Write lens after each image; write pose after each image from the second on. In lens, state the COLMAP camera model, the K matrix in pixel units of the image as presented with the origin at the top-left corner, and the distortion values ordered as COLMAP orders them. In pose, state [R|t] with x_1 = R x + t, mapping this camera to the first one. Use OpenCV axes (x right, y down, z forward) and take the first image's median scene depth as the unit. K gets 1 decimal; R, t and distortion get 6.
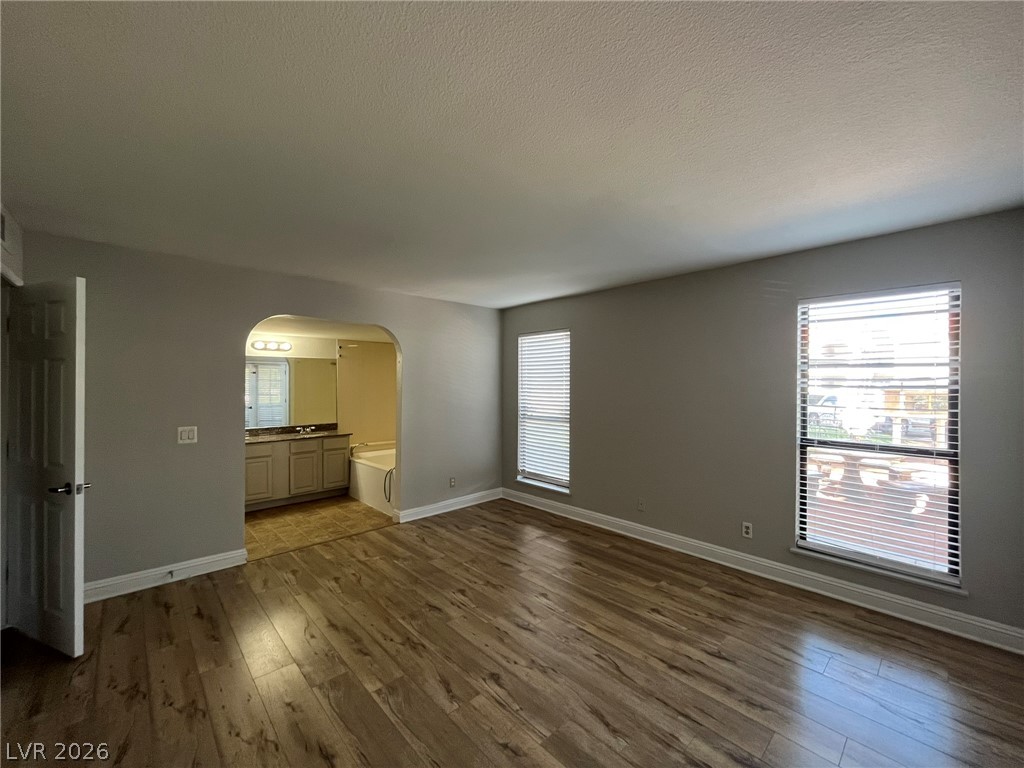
lens RADIAL K [[412.8, 0, 508.5], [0, 412.8, 383.9], [0, 0, 1]] dist [-0.001991, 0.000302]
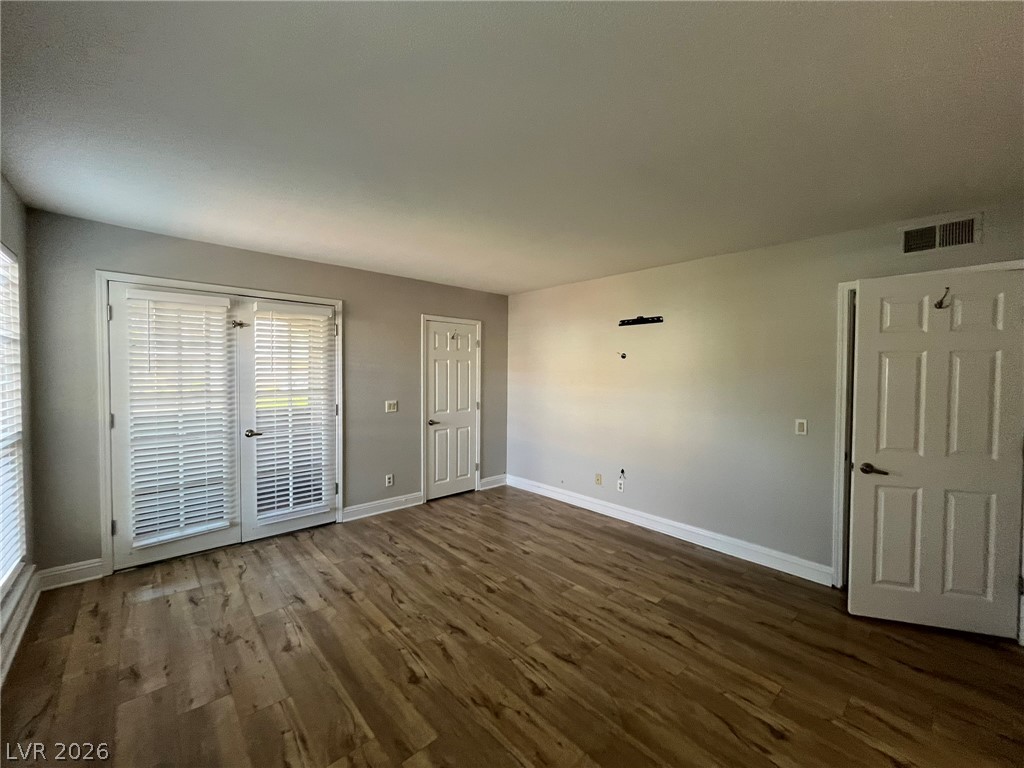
lens RADIAL K [[412.1, 0, 508.4], [0, 412.1, 384.4], [0, 0, 1]] dist [-0.001830, 0.000000]
pose [[-0.999793, -0.014449, 0.014298, -0.077272], [-0.014003, 0.999427, 0.030807, 0.005767], [-0.014735, 0.030601, -0.999423, 1.797984]]
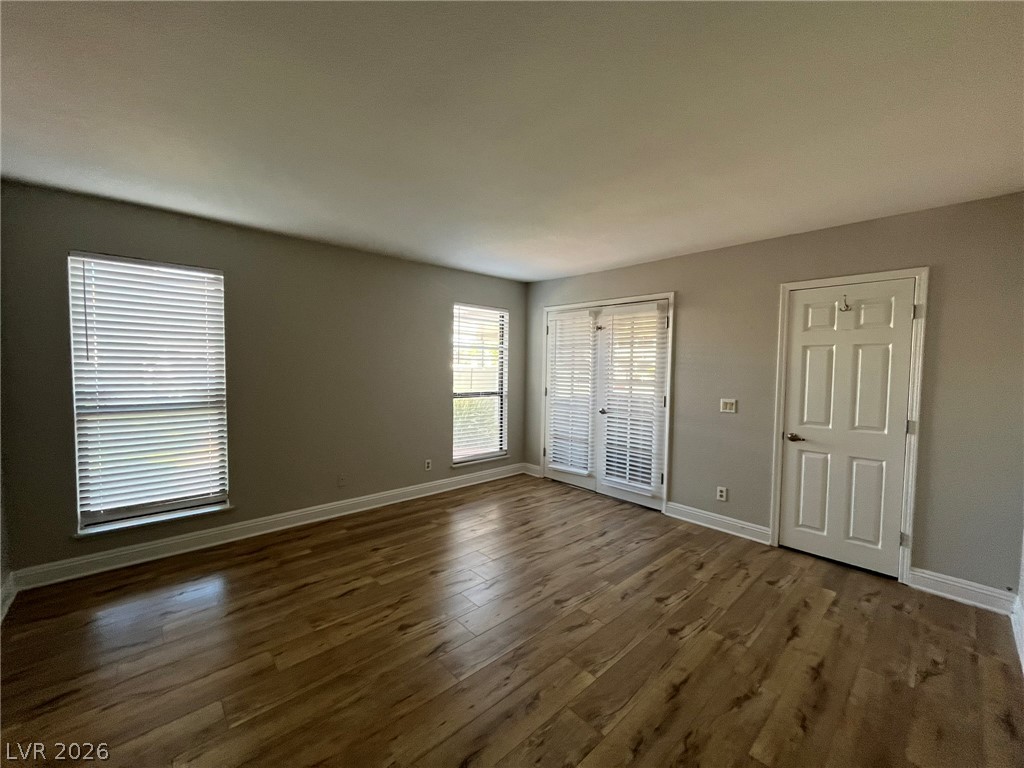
lens RADIAL K [[412.1, 0, 508.4], [0, 412.1, 384.4], [0, 0, 1]] dist [-0.001830, 0.000000]
pose [[0.009728, -0.052321, 0.998583, -0.927954], [-0.013887, 0.998527, 0.052453, 0.018787], [-0.999856, -0.014378, 0.008987, 0.893885]]
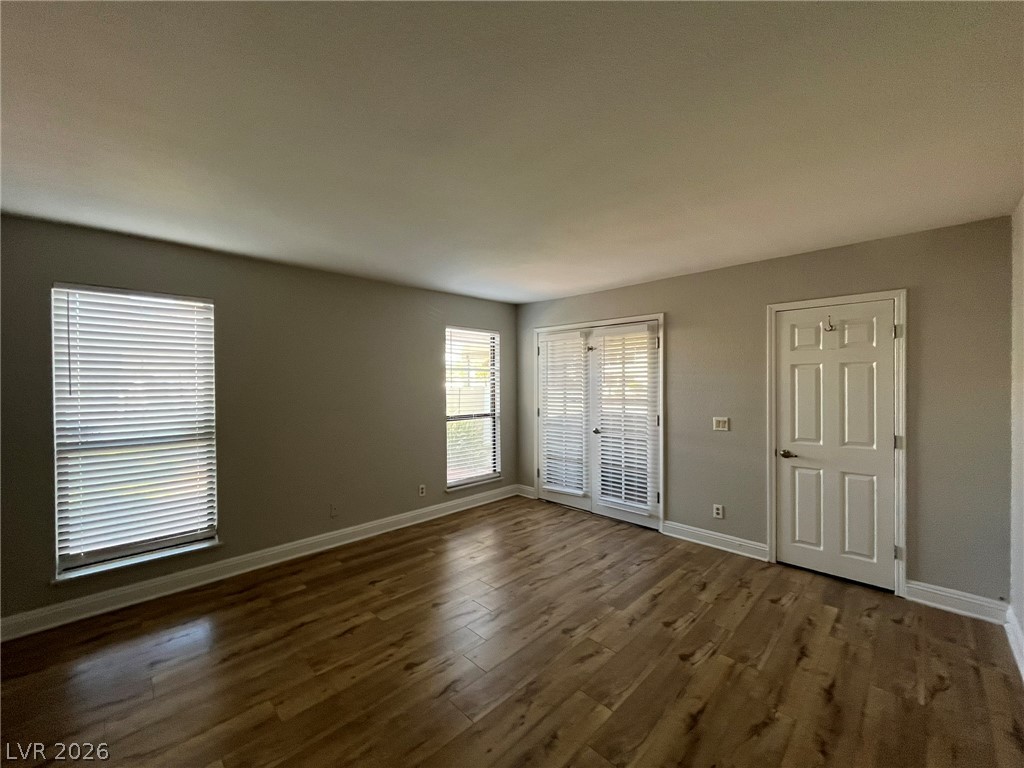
lens RADIAL K [[412.1, 0, 508.4], [0, 412.1, 384.4], [0, 0, 1]] dist [-0.001830, 0.000000]
pose [[-0.032441, -0.011412, 0.999408, -0.926582], [0.006051, 0.999914, 0.011614, -0.002137], [-0.999455, 0.006424, -0.032369, 0.936699]]
